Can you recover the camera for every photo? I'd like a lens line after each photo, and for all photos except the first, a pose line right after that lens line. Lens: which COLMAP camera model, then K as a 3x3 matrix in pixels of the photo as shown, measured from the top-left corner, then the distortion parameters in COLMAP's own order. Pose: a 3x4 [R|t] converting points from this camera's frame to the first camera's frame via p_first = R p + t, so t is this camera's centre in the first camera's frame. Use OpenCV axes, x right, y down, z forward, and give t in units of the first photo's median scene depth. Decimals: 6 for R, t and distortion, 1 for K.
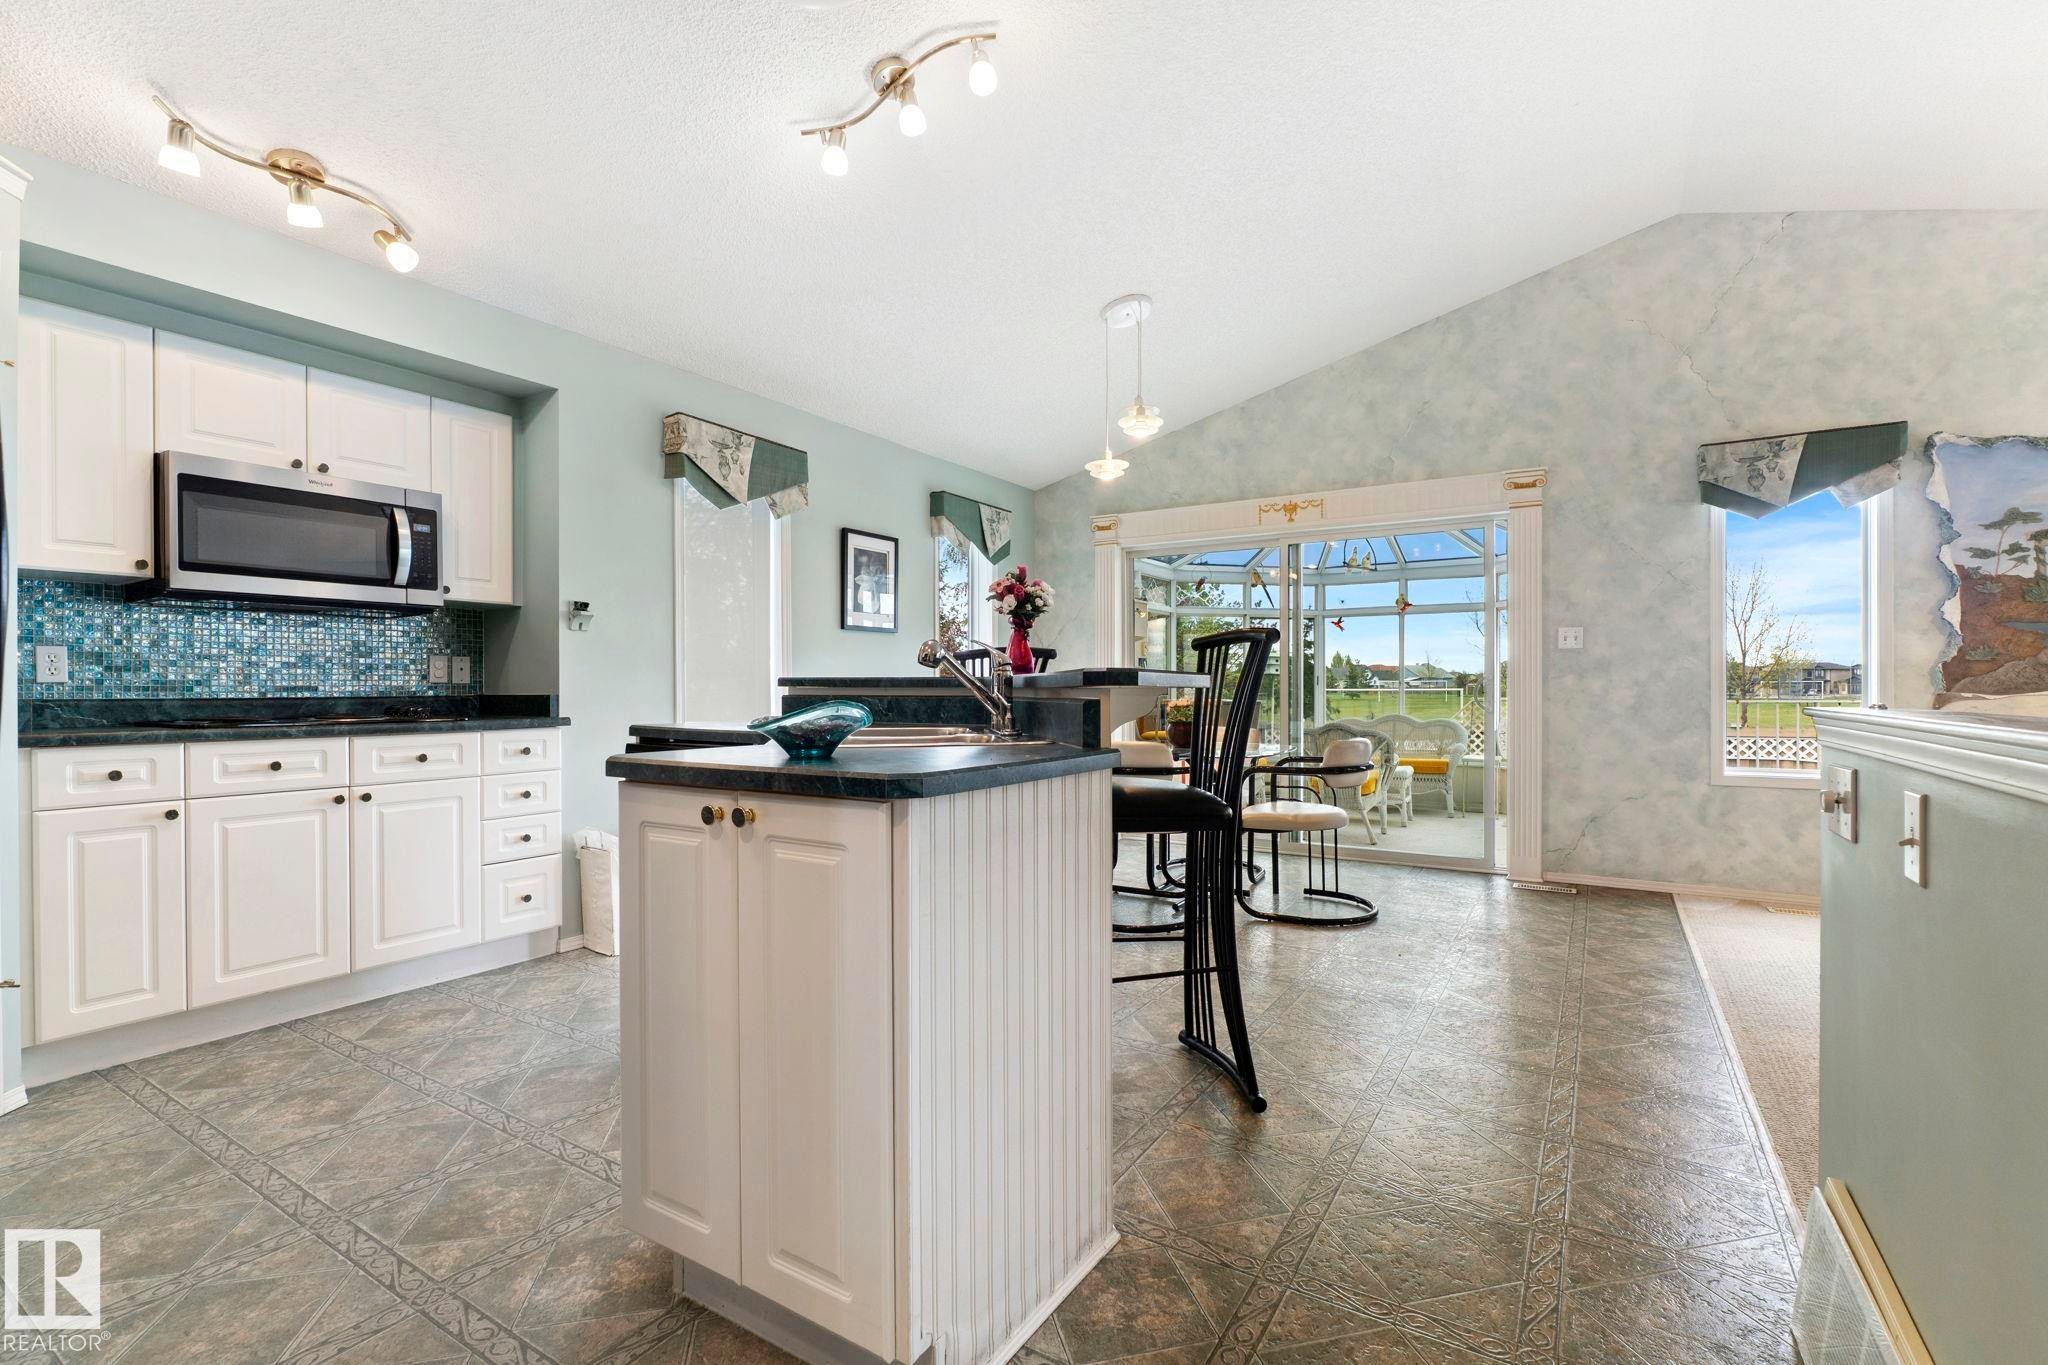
lens RADIAL K [[898.8, 0, 1032.8], [0, 898.8, 691.8], [0, 0, 1]] dist [-0.007495, -0.000275]
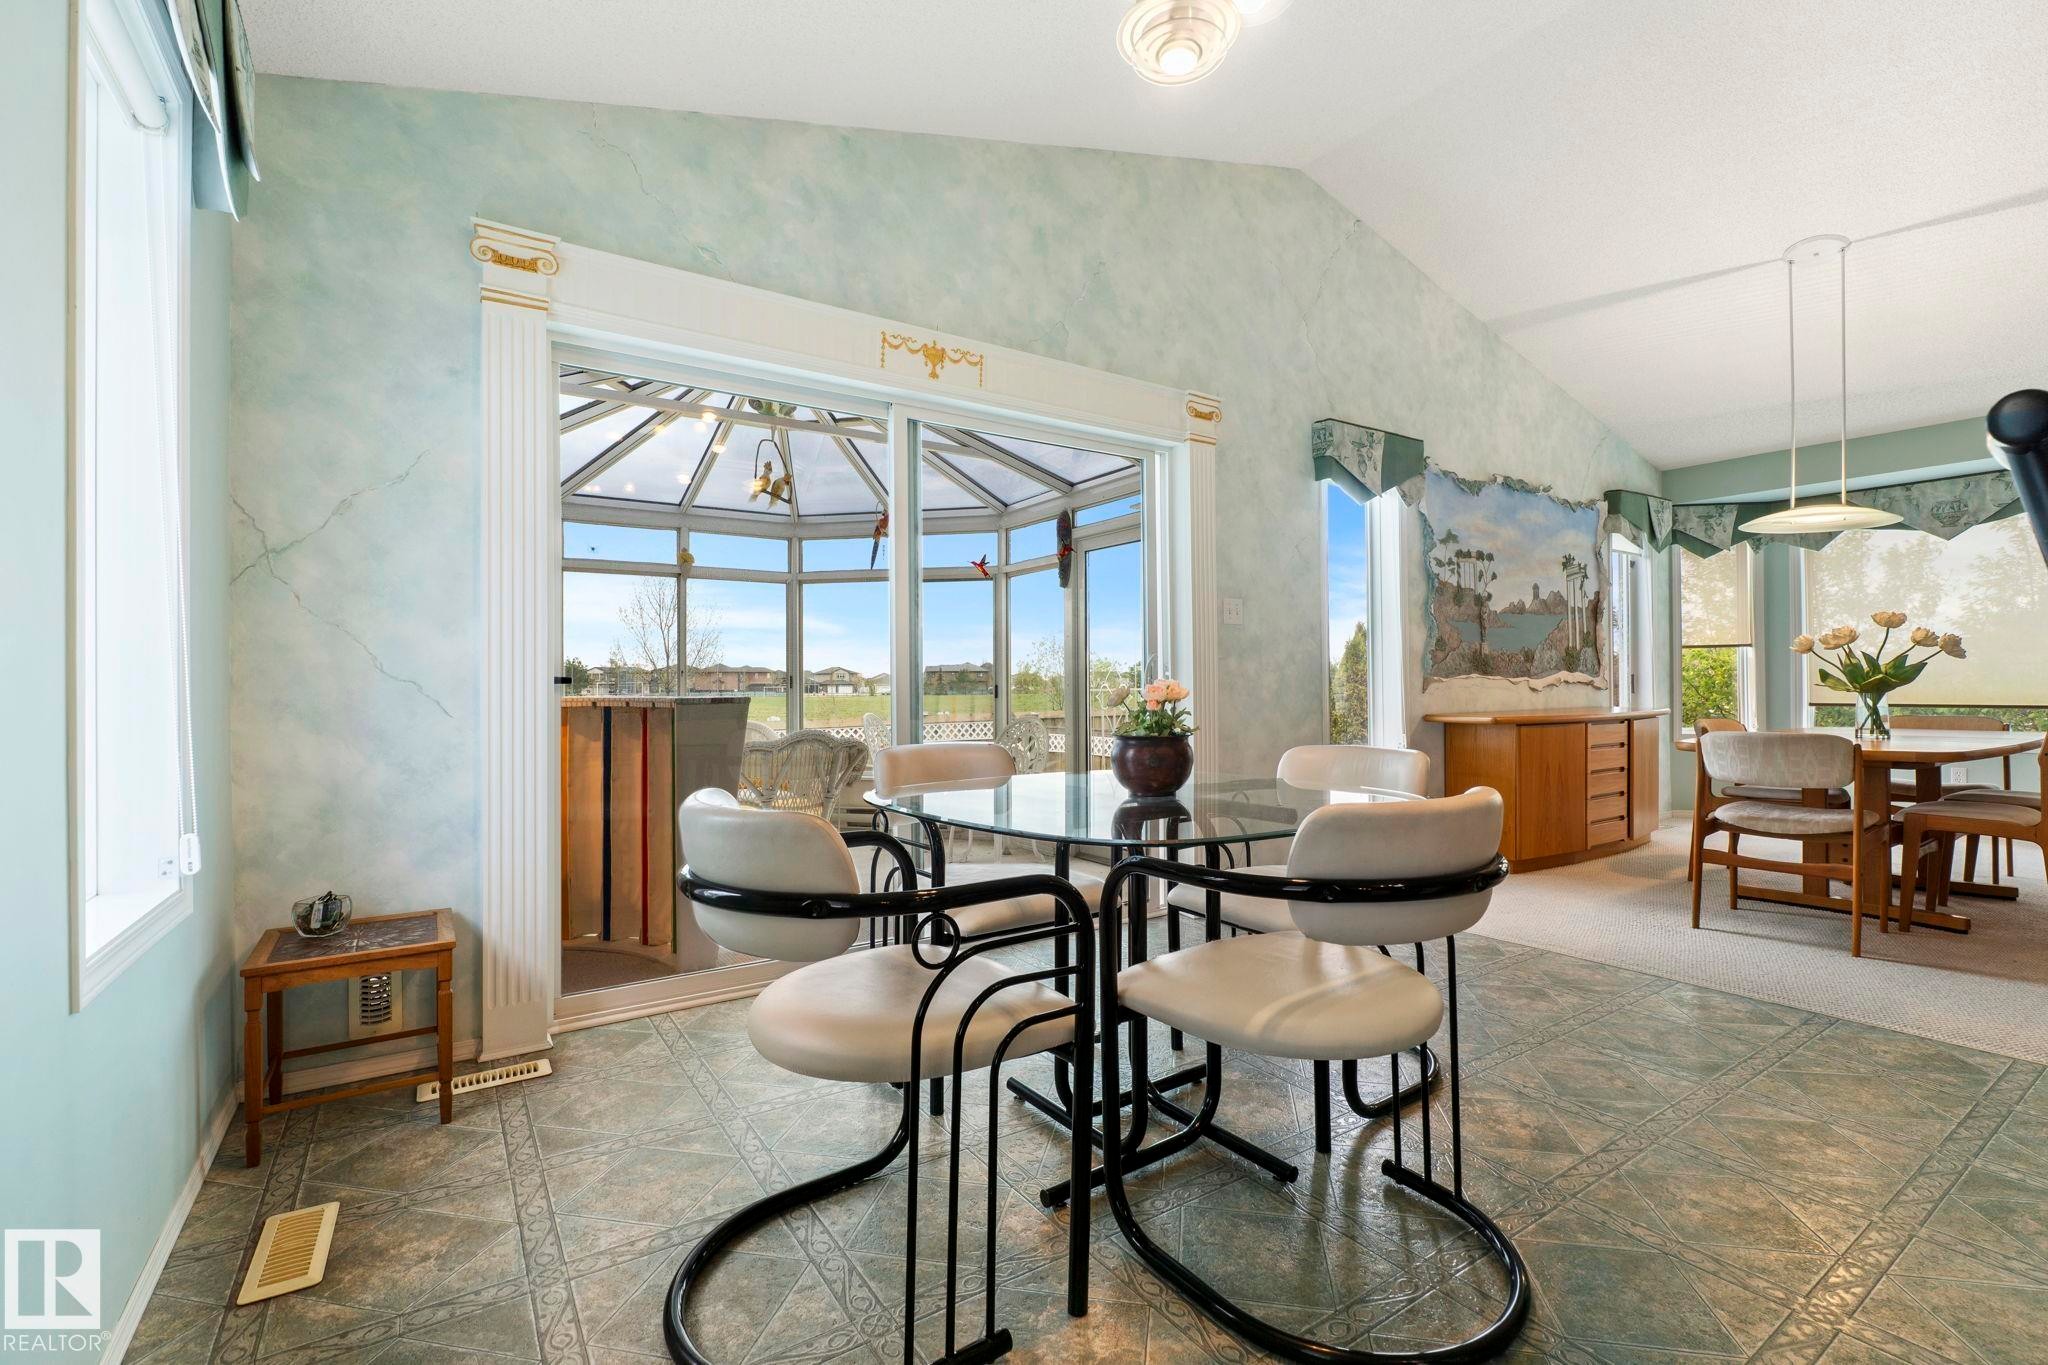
lens RADIAL K [[898.8, 0, 1054.4], [0, 898.8, 681.9], [0, 0, 1]] dist [-0.007495, -0.000275]
pose [[0.415907, 0.002184, 0.909404, -0.237975], [0.009353, 0.999934, -0.006679, 0.010235], [-0.909359, 0.011284, 0.415860, 0.826501]]
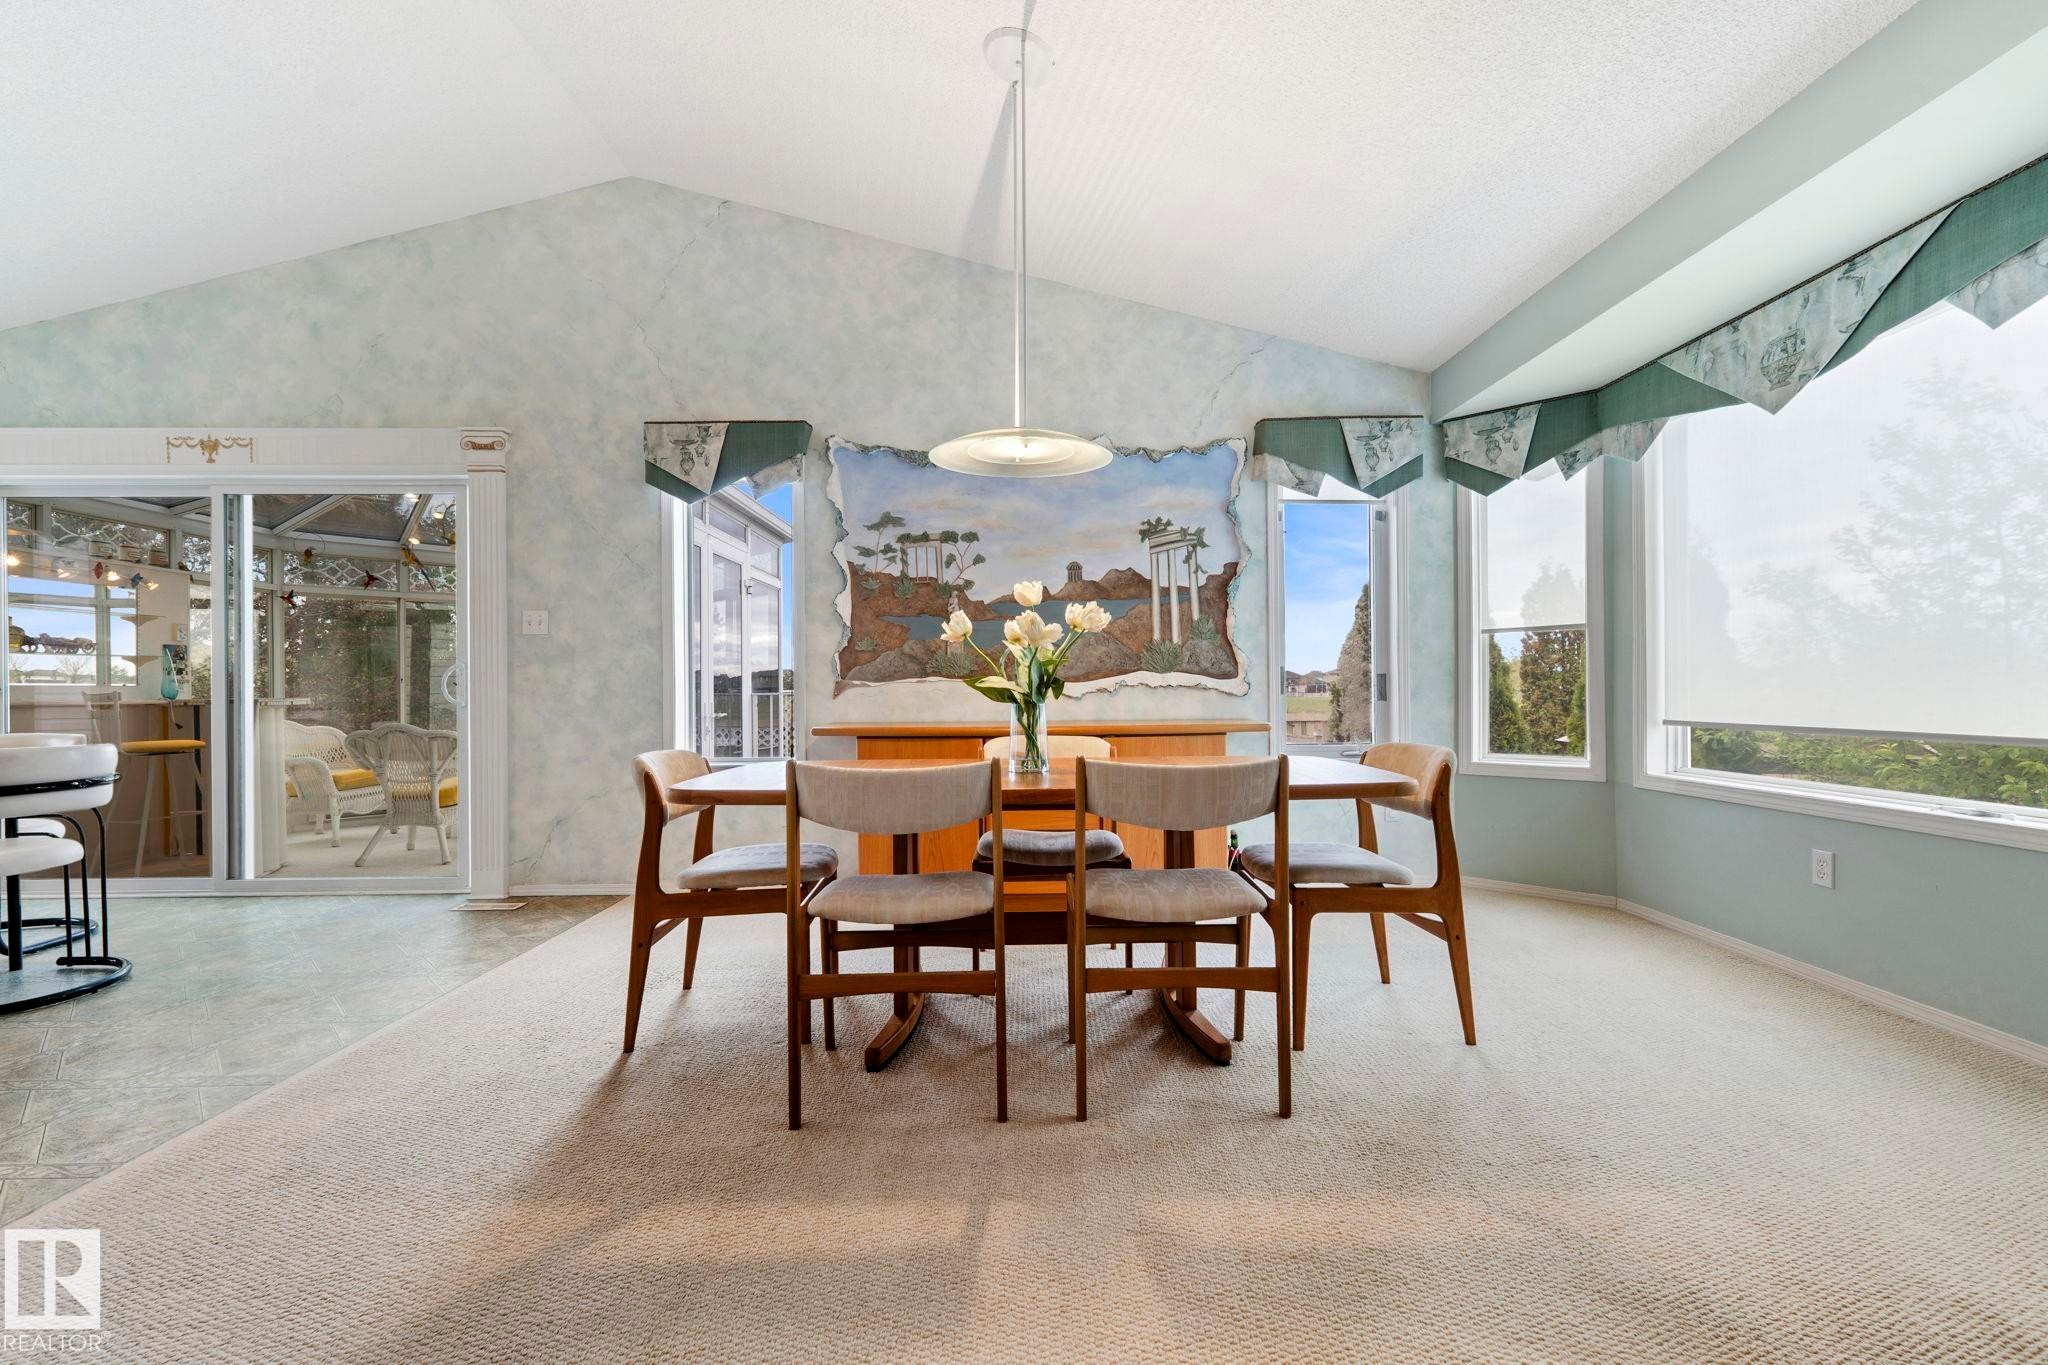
lens RADIAL K [[870.2, 0, 1030.7], [0, 870.2, 691.2], [0, 0, 1]] dist [0.005036, 0.000979]
pose [[0.844538, -0.006924, 0.535450, 0.566820], [0.009461, 0.999953, -0.001992, 0.015598], [-0.535411, 0.006748, 0.844564, -0.003006]]
